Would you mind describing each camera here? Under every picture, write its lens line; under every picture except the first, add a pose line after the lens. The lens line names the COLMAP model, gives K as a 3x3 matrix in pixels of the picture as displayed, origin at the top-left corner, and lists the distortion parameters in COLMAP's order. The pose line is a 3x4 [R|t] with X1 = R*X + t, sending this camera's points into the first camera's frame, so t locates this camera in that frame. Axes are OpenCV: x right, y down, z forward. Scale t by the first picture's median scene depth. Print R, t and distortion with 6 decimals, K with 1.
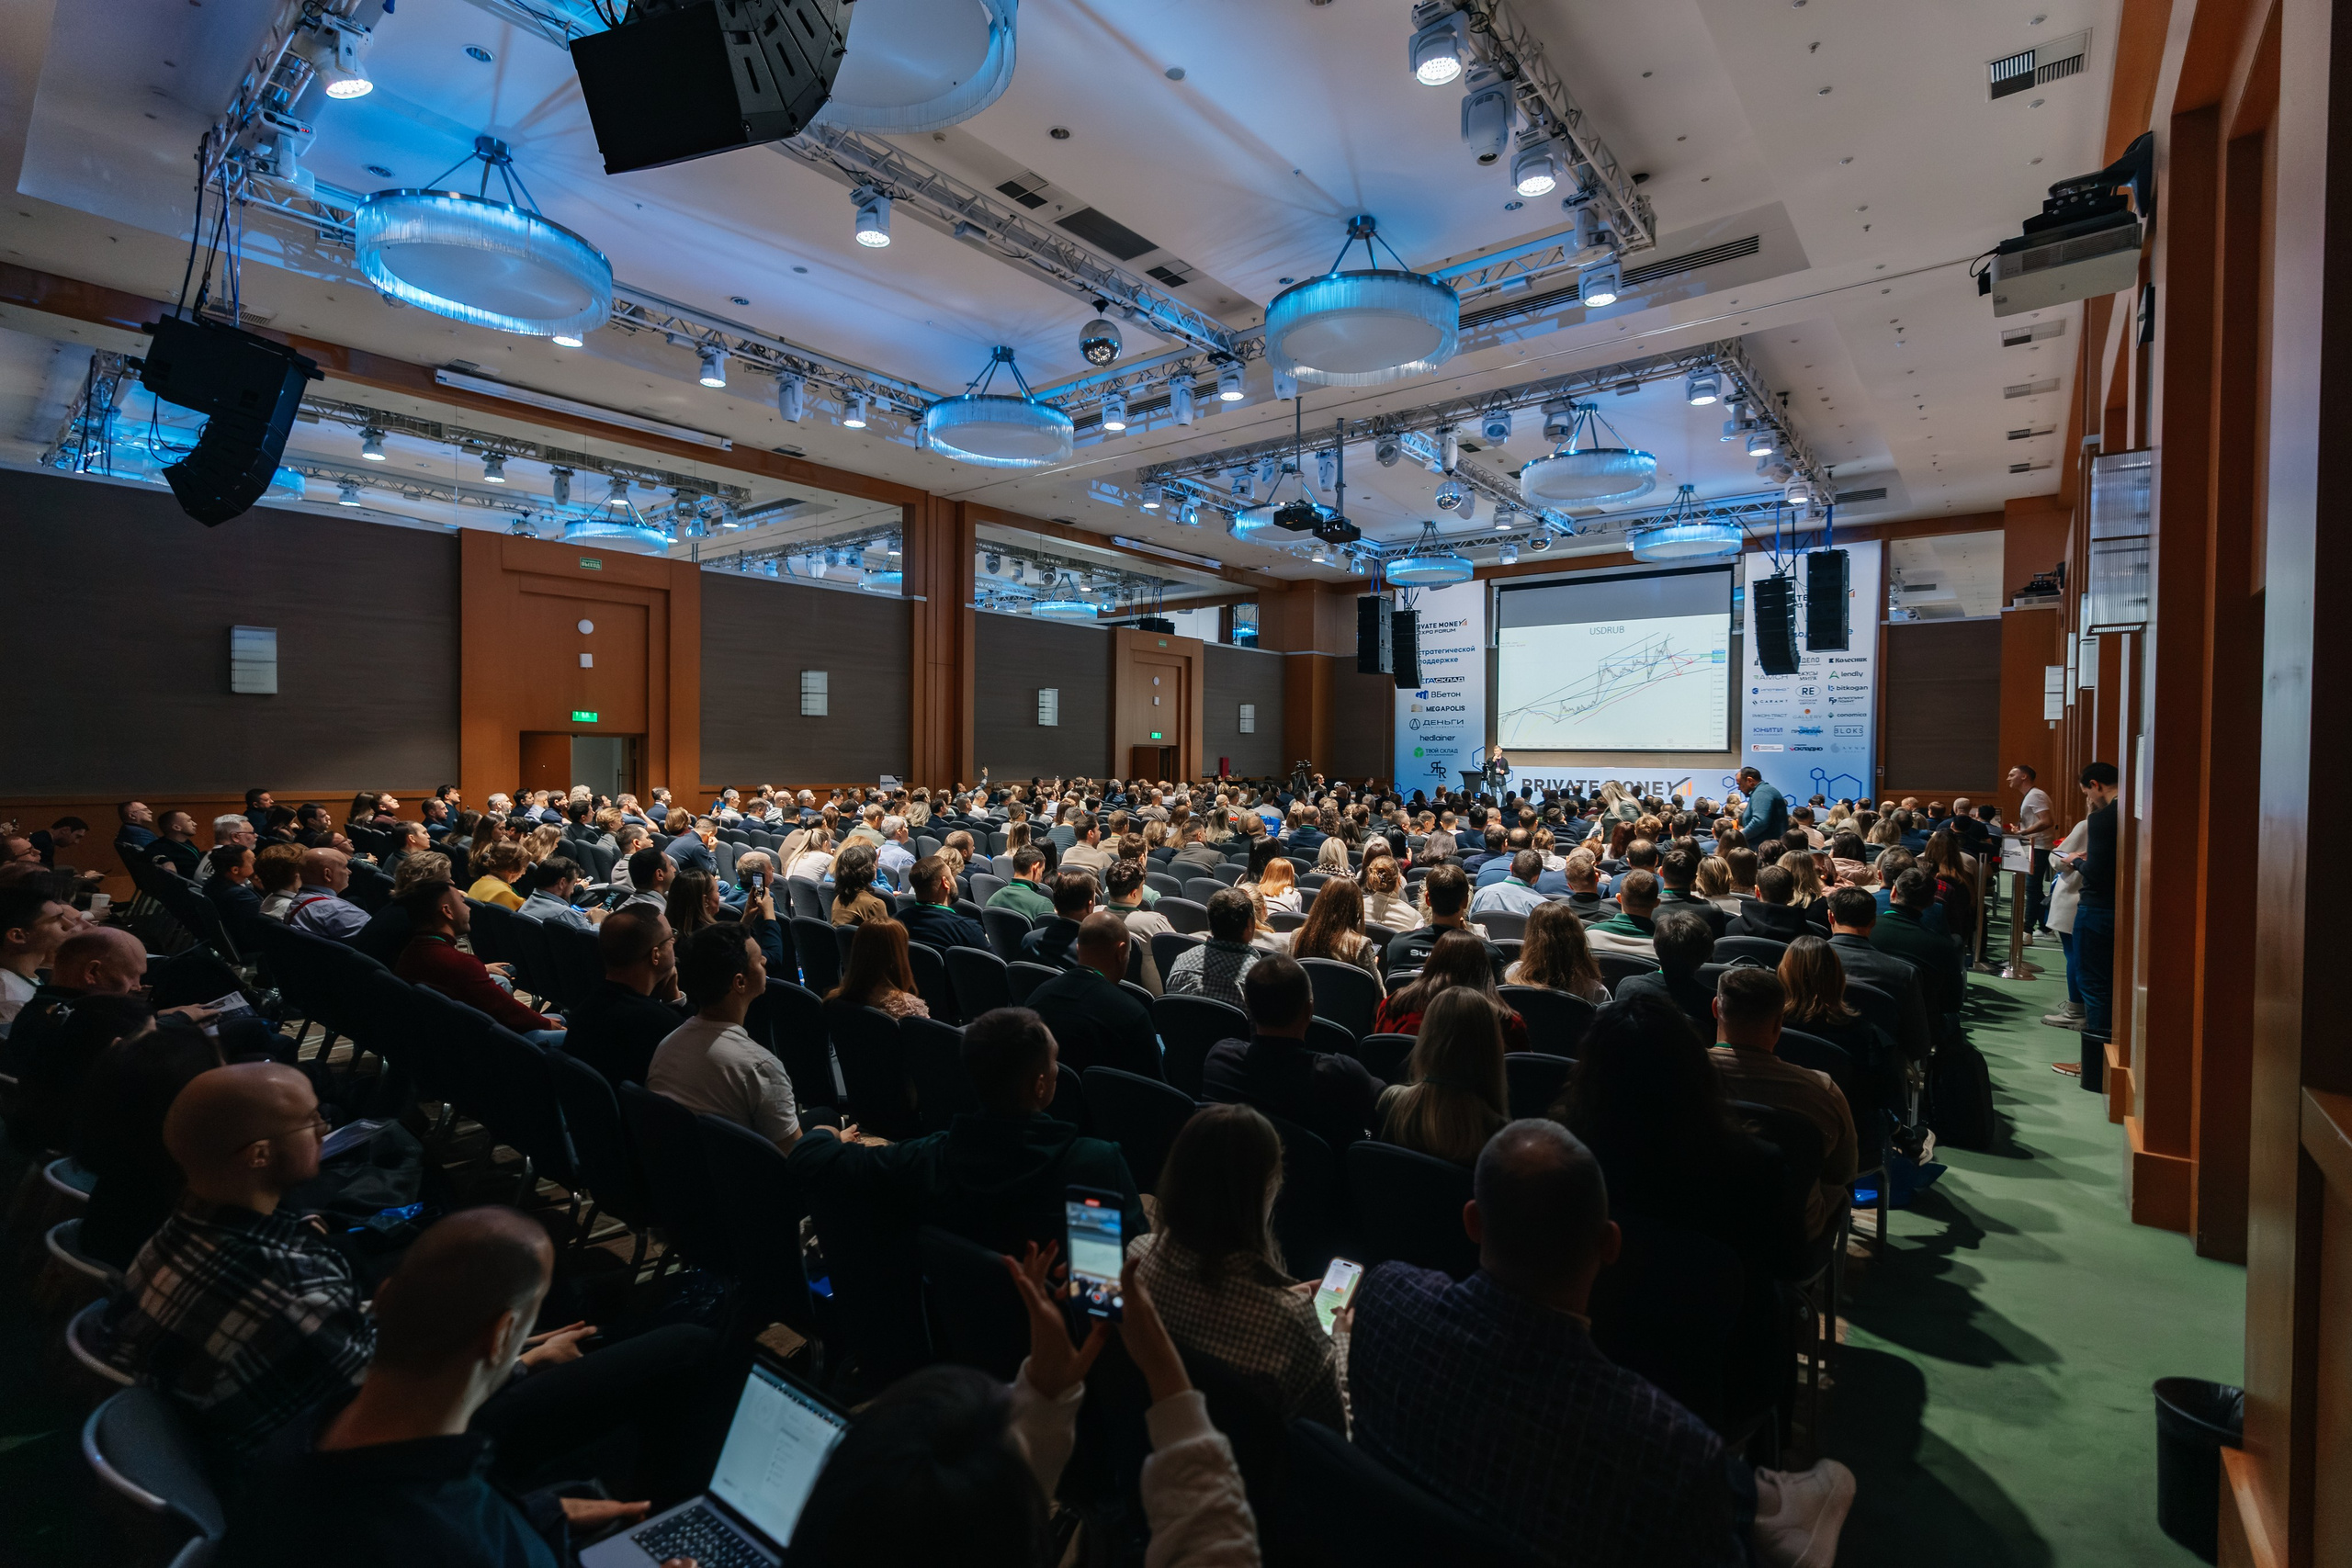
lens RADIAL K [[1052.2, 0, 1180.6], [0, 1052.2, 774.2], [0, 0, 1]] dist [0.001041, 0.000065]
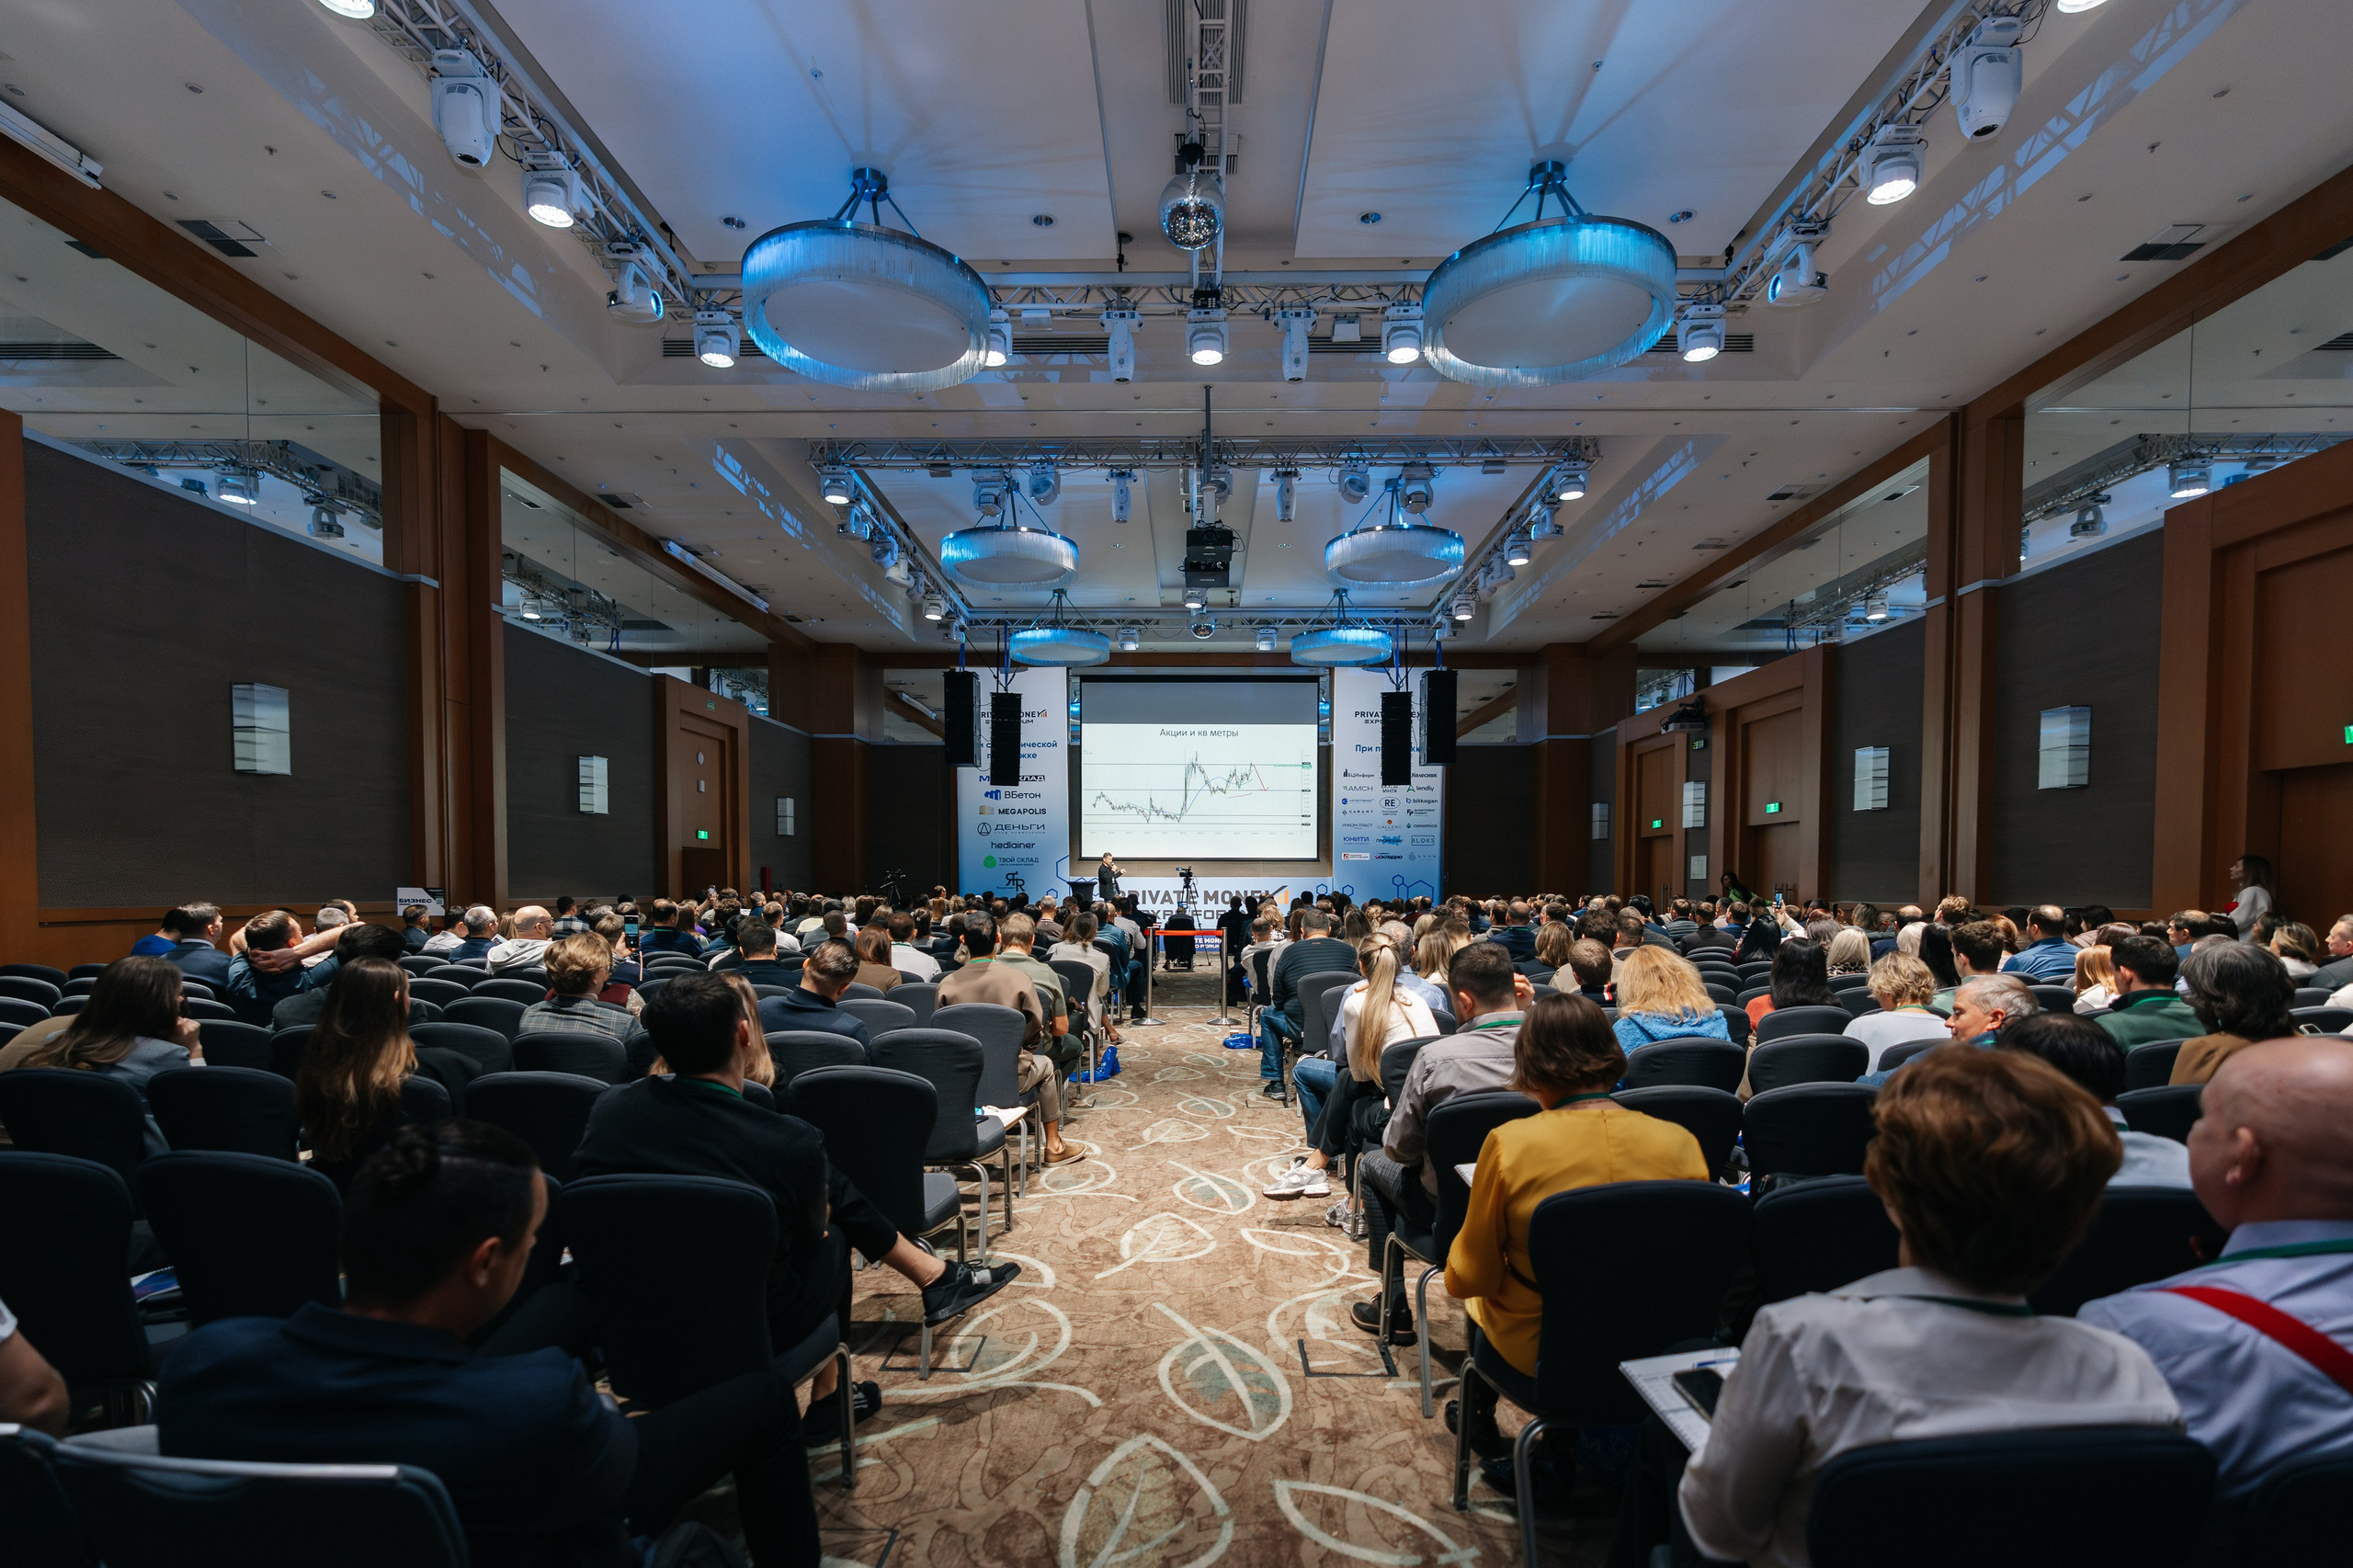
lens RADIAL K [[1131.3, 0, 1181.2], [0, 1131.3, 867.2], [0, 0, 1]] dist [0.005547, 0.000562]
pose [[0.787457, 0.000541, 0.616370, -0.255843], [0.016266, 0.999633, -0.021659, 0.006665], [-0.616155, 0.027082, 0.787159, 0.227131]]
